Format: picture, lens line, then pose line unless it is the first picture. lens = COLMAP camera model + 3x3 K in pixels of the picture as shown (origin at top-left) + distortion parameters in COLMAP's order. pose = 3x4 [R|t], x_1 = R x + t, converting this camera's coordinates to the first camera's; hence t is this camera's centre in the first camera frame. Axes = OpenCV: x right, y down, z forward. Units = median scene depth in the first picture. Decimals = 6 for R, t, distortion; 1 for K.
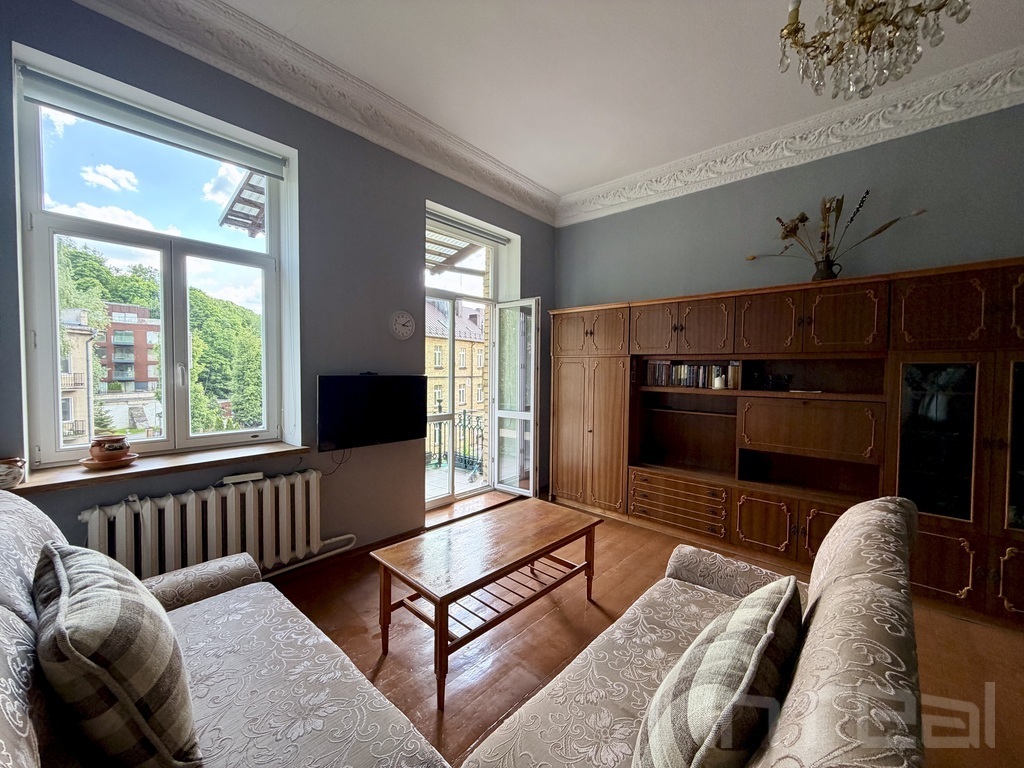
lens RADIAL K [[408.4, 0, 510.1], [0, 408.4, 383.5], [0, 0, 1]] dist [0.001603, 0.000194]
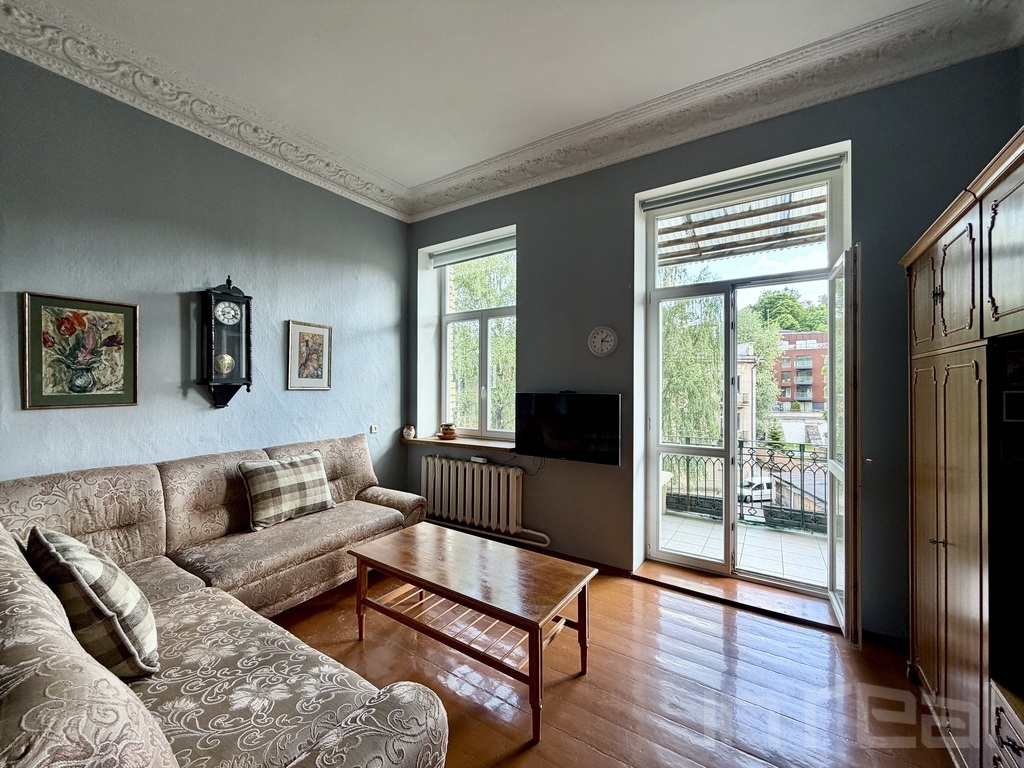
lens RADIAL K [[406.0, 0, 504.3], [0, 406.0, 383.6], [0, 0, 1]] dist [0.002160, 0.000080]
pose [[0.147515, -0.017335, -0.988908, 0.558506], [-0.034562, 0.999145, -0.022670, -0.013984], [0.988456, 0.037523, 0.146790, 0.560248]]
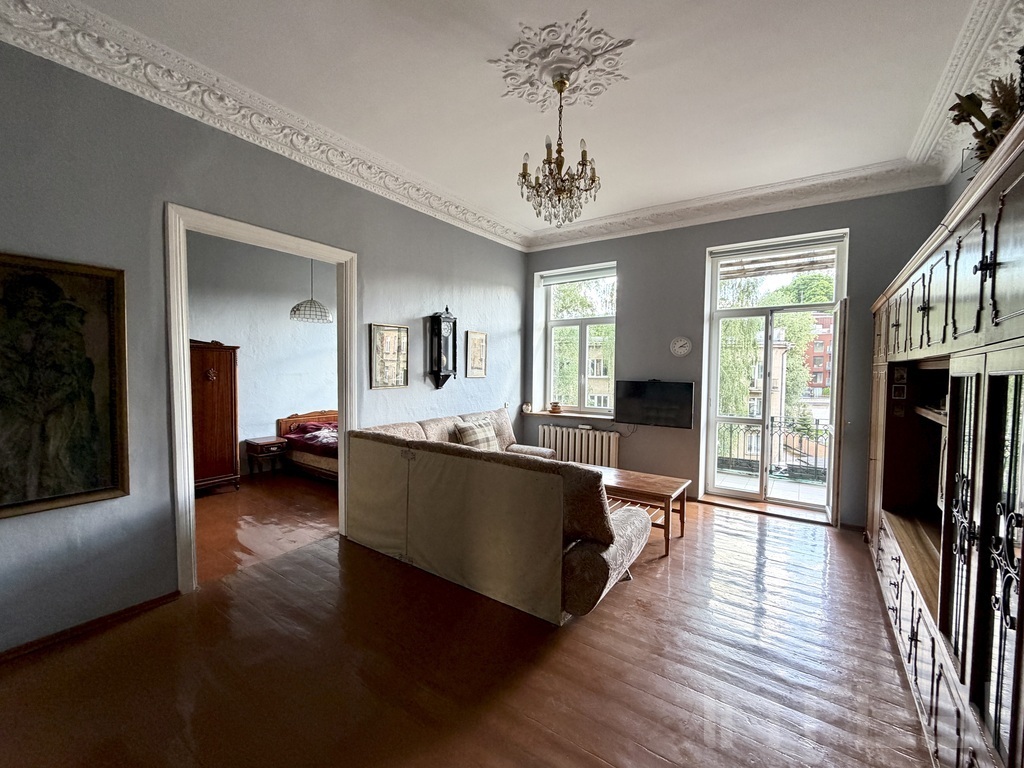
lens RADIAL K [[417.1, 0, 512.0], [0, 417.1, 384.0], [0, 0, 1]] dist [-0.000823, 0.000031]
pose [[0.120240, 0.026644, -0.992387, 0.967027], [-0.043409, 0.998825, 0.021557, -0.017752], [0.991795, 0.040487, 0.121255, 0.220100]]
